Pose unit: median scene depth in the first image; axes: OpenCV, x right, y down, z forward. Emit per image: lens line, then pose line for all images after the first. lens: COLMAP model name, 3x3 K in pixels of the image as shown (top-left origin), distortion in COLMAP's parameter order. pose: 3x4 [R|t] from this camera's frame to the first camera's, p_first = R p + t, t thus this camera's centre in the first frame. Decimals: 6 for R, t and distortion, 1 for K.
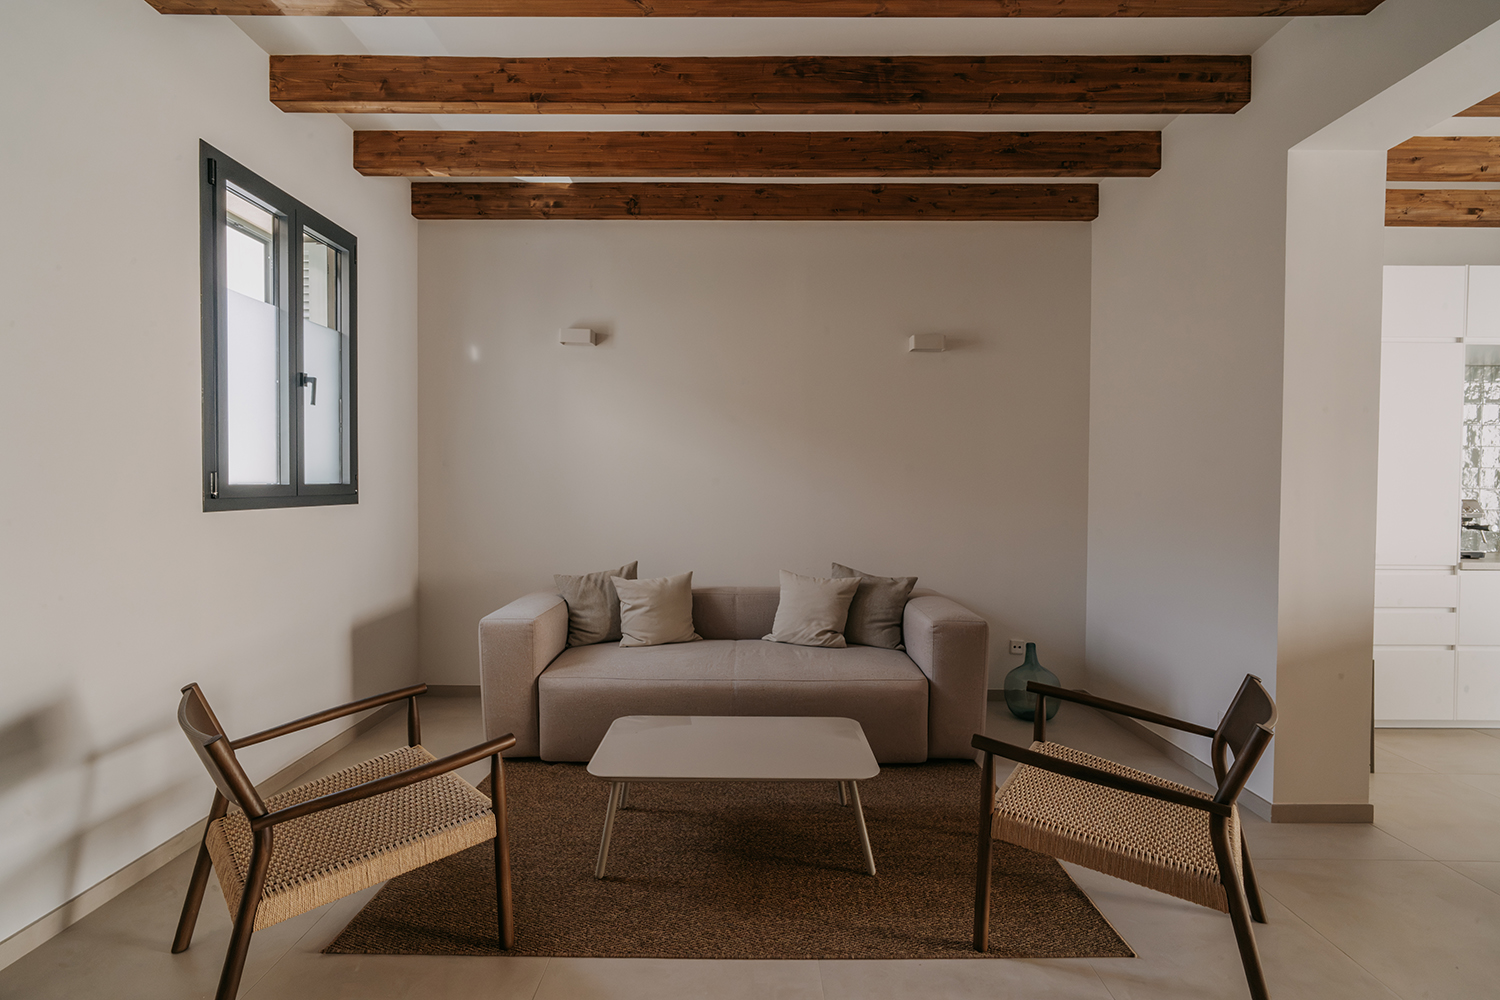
lens RADIAL K [[705.7, 0, 756.7], [0, 705.7, 493.7], [0, 0, 1]] dist [-0.013390, -0.000581]
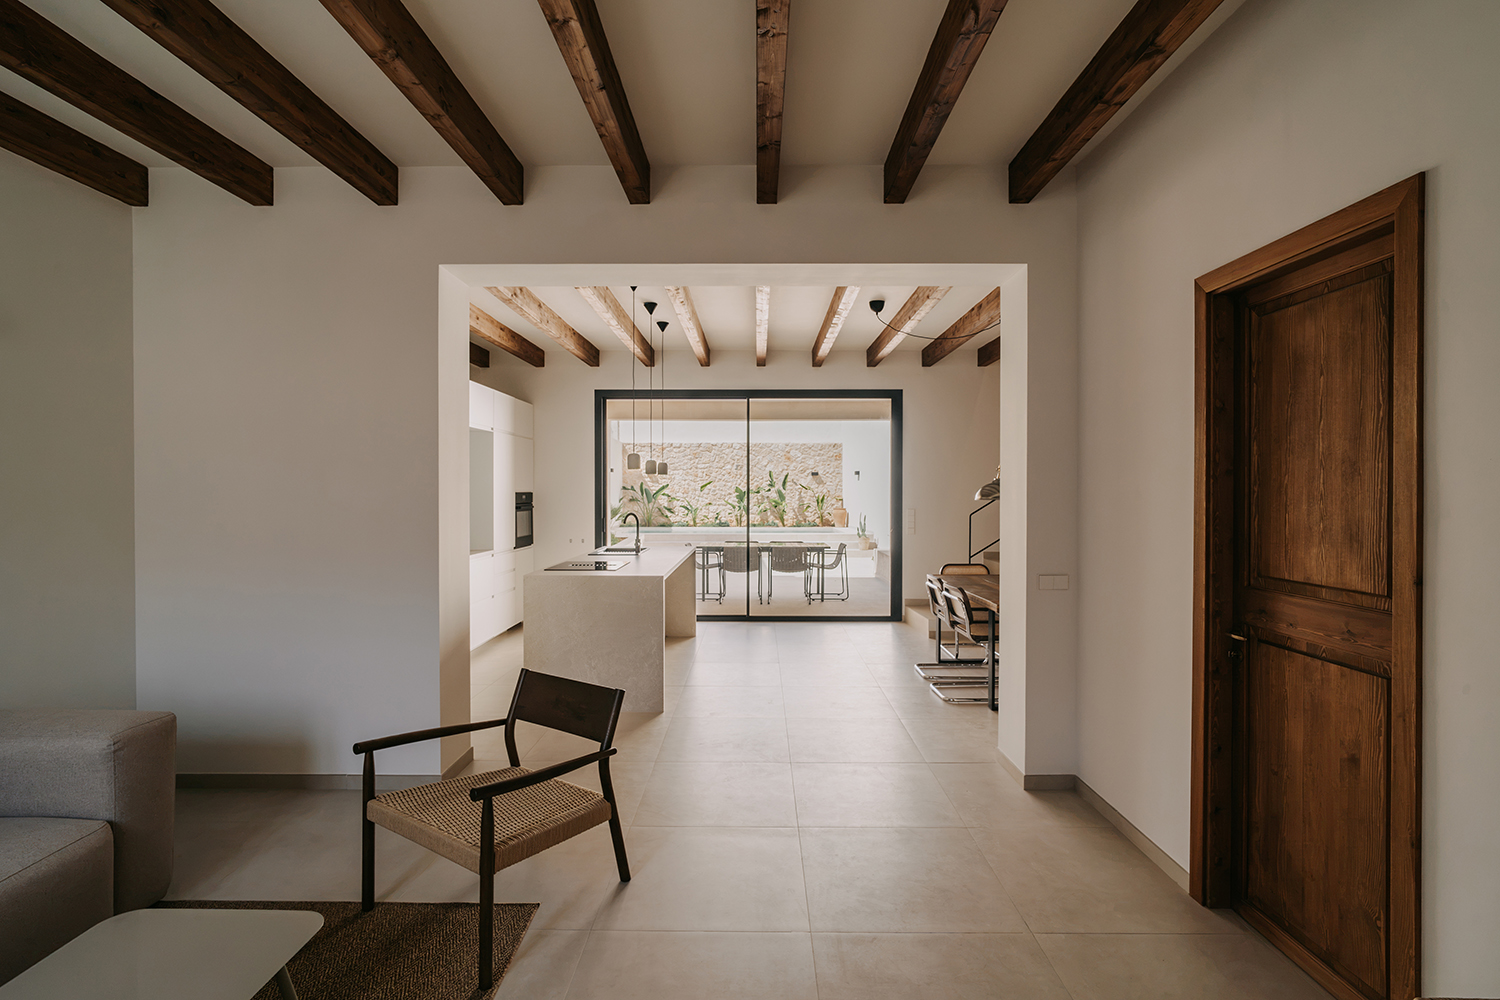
lens RADIAL K [[705.7, 0, 745.7], [0, 705.7, 498.9], [0, 0, 1]] dist [-0.013390, -0.000581]
pose [[-0.002805, -0.018123, 0.999832, -0.486184], [0.011585, 0.999768, 0.018154, -0.070498], [-0.999929, 0.011634, -0.002594, 0.395108]]
